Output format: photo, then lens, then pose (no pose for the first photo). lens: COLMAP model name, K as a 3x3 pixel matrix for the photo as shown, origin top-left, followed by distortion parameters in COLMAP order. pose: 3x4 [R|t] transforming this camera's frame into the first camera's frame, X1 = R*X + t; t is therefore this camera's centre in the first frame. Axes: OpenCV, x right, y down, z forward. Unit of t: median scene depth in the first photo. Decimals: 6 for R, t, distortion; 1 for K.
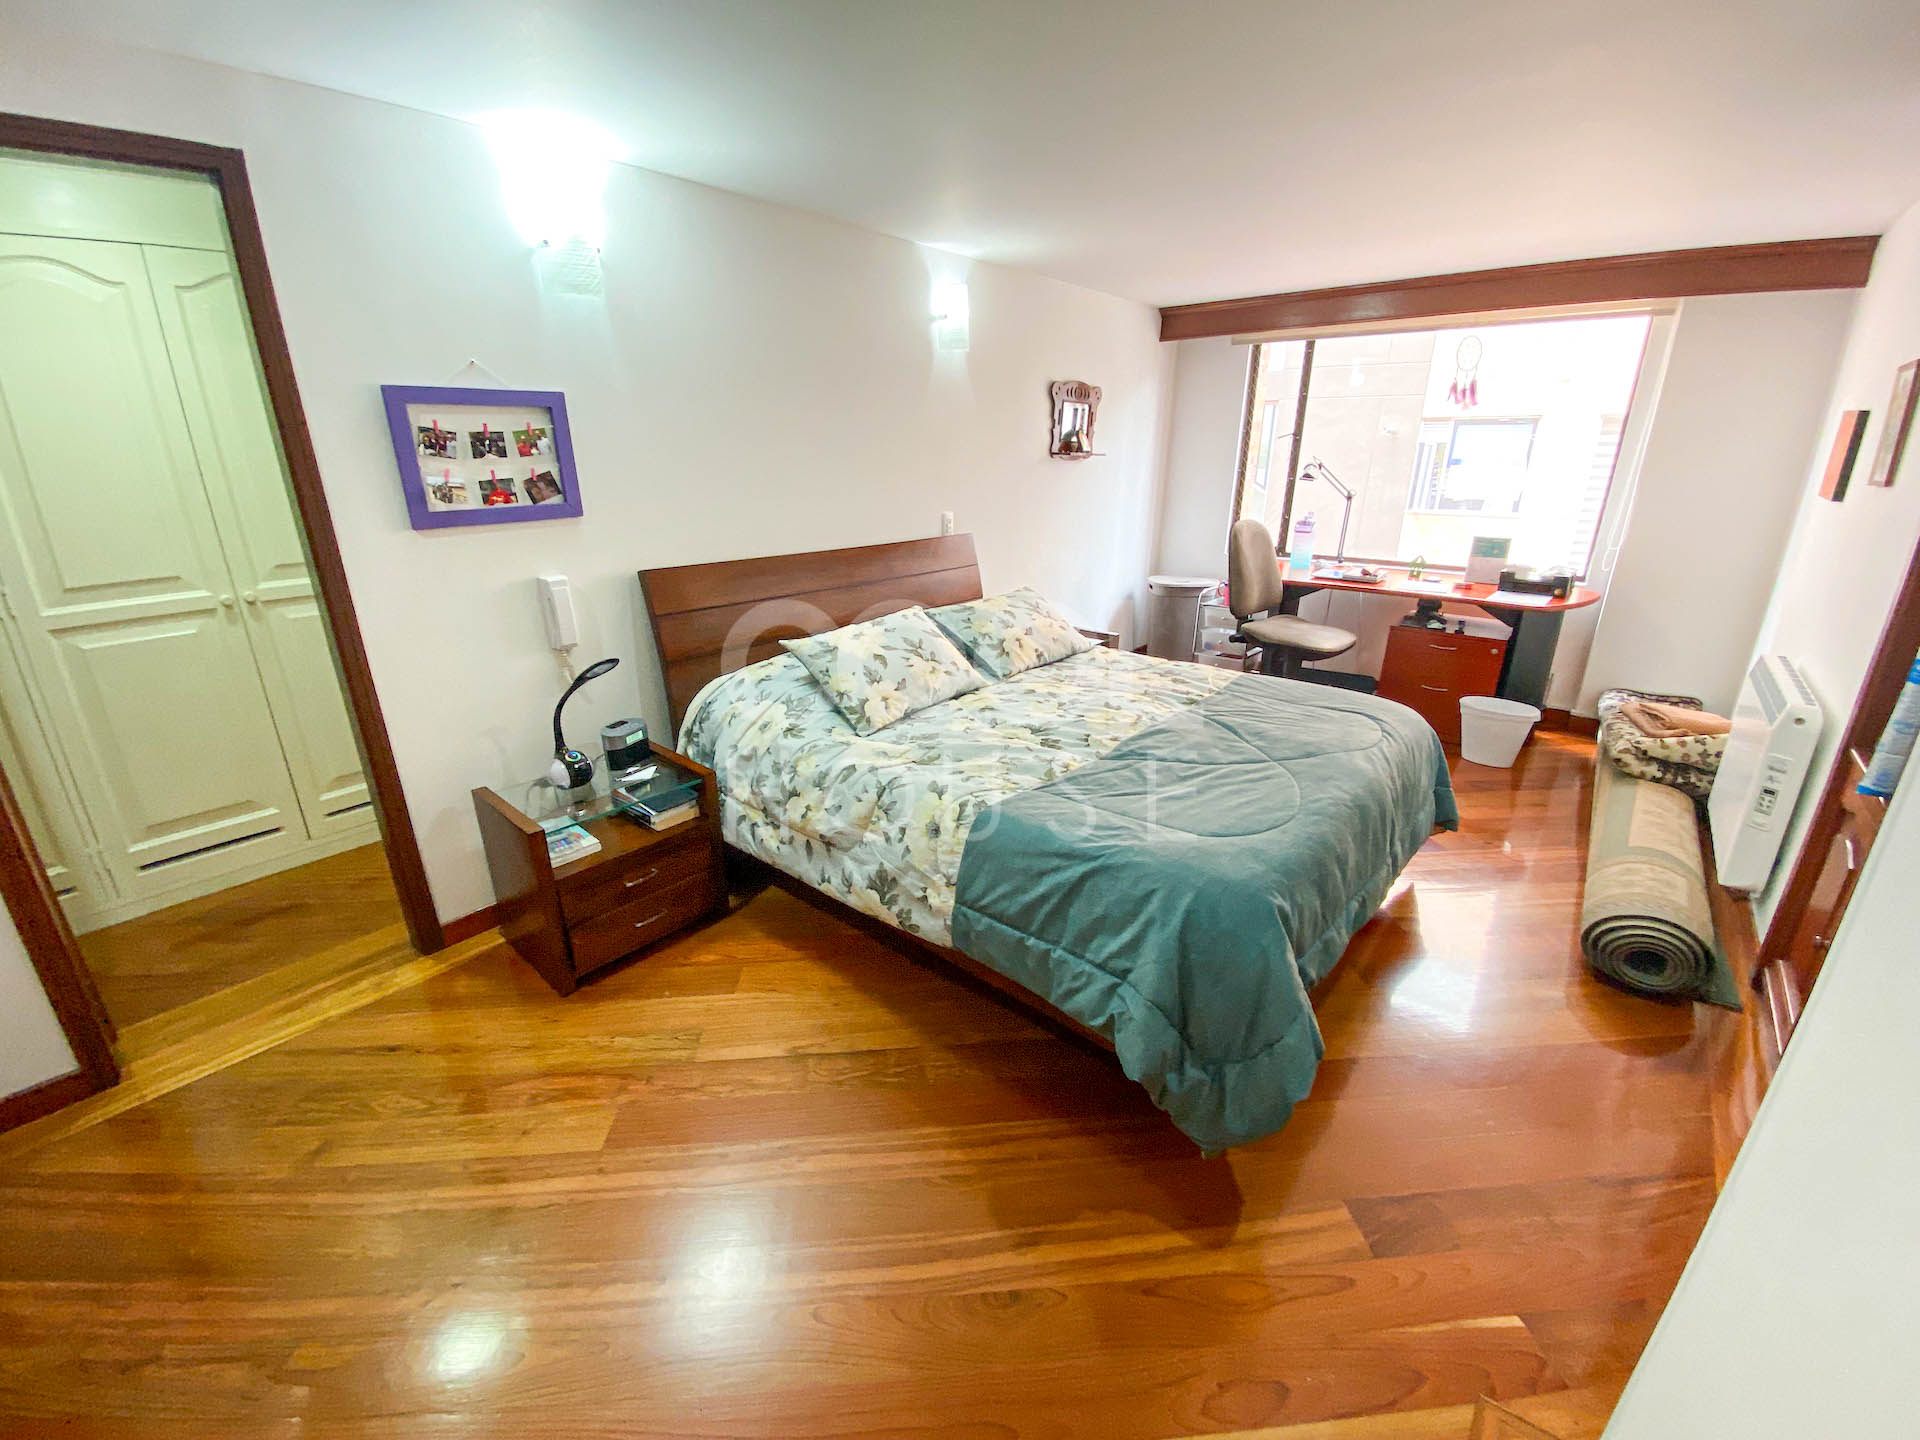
lens RADIAL K [[775.9, 0, 954.3], [0, 775.9, 714.7], [0, 0, 1]] dist [0.020275, -0.016504]
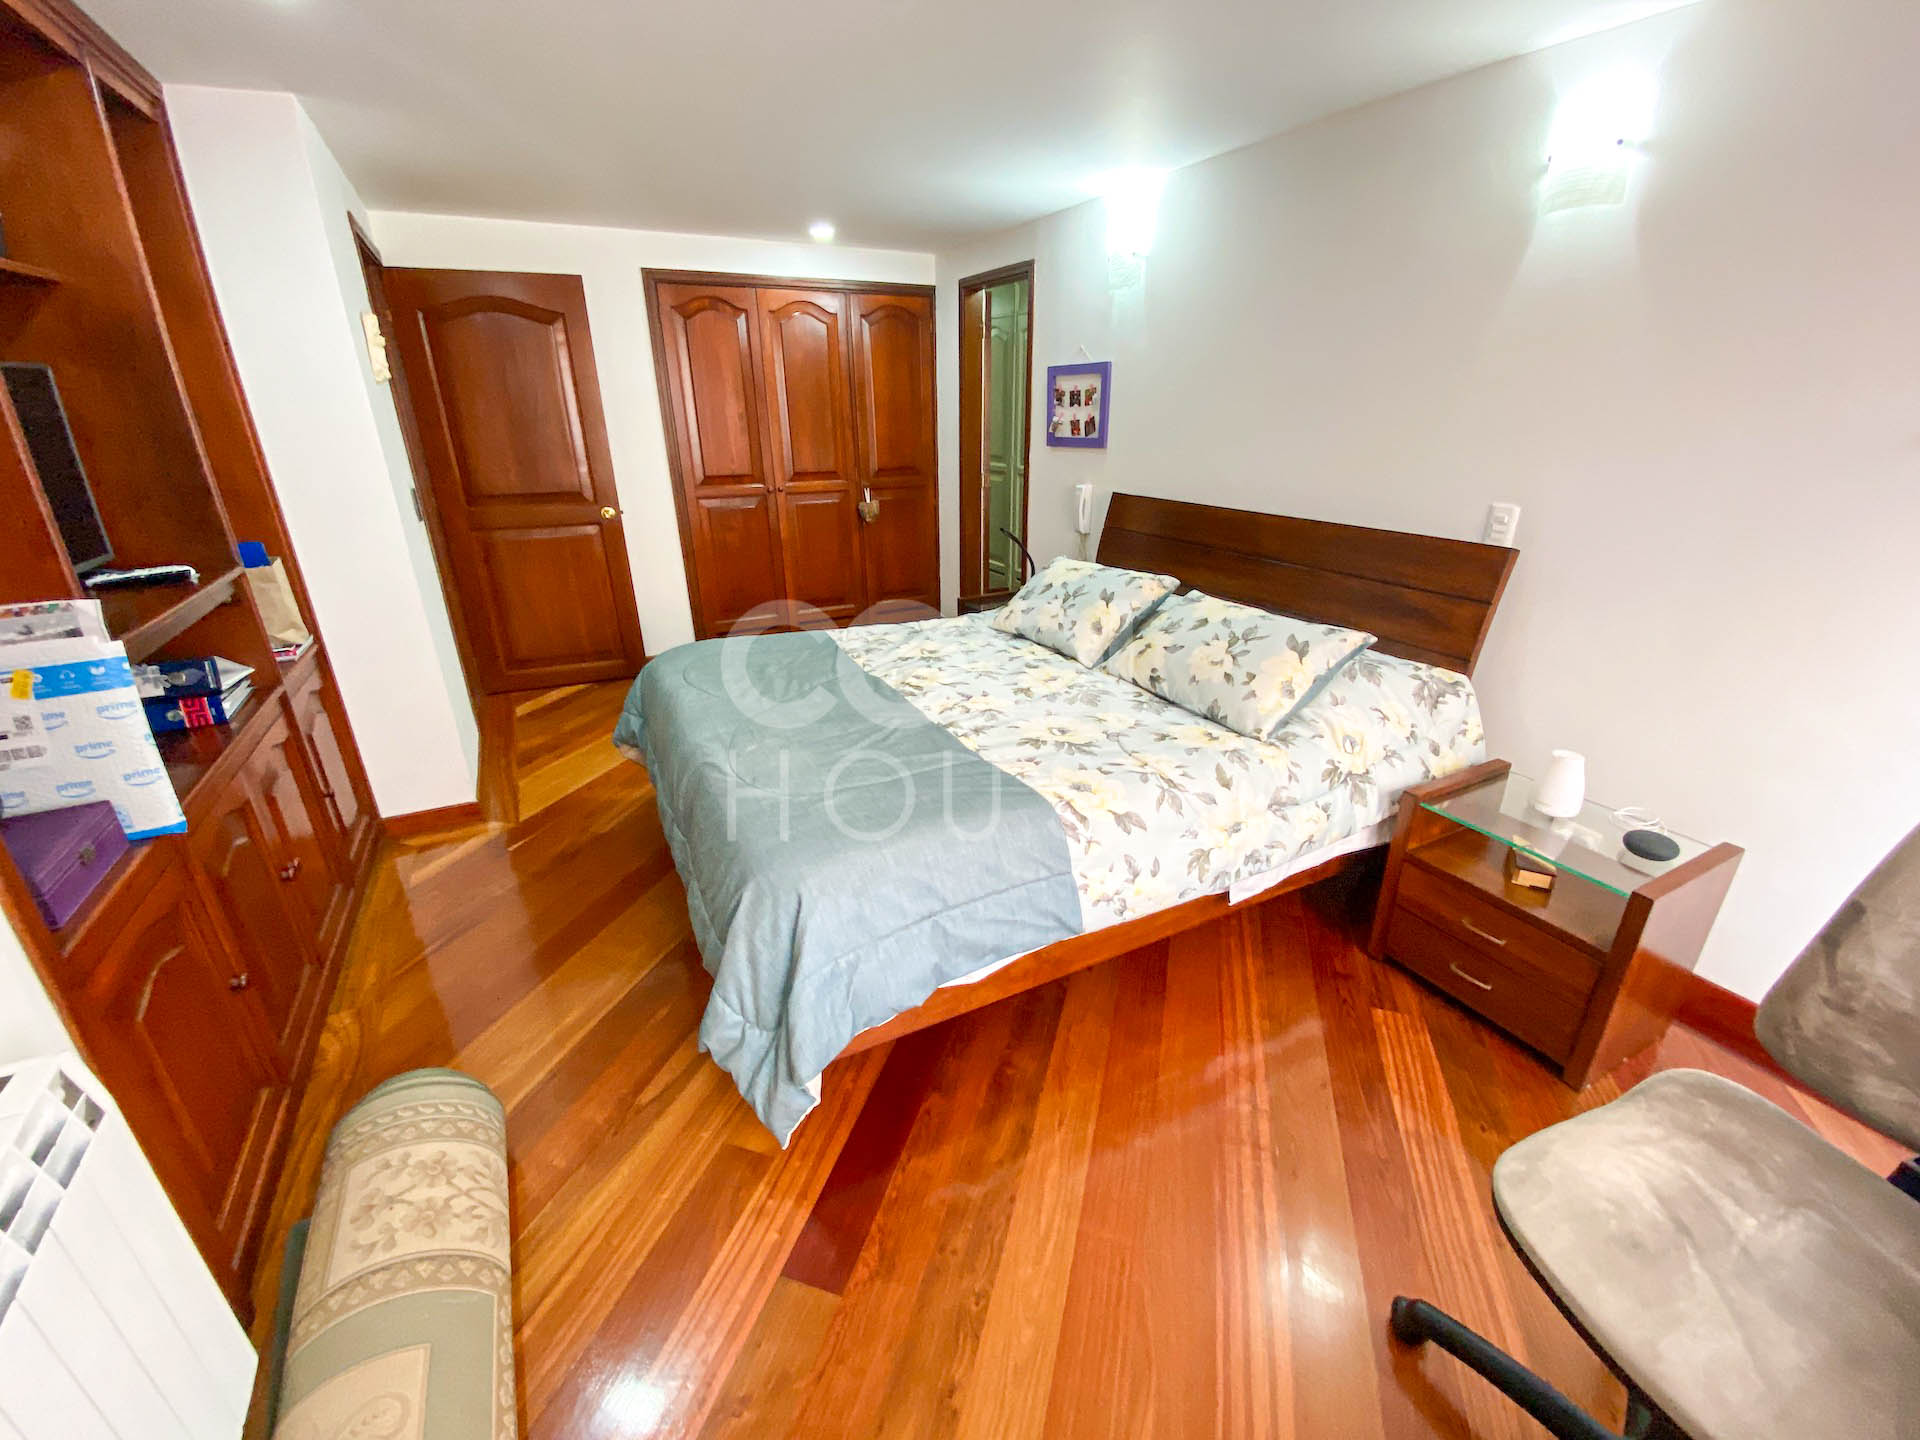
lens RADIAL K [[775.9, 0, 954.3], [0, 775.9, 714.7], [0, 0, 1]] dist [0.020275, -0.016504]
pose [[-0.352258, 0.347805, -0.868876, 1.136129], [-0.301419, 0.836757, 0.457149, -0.448180], [0.886037, 0.422930, -0.189919, 1.327767]]
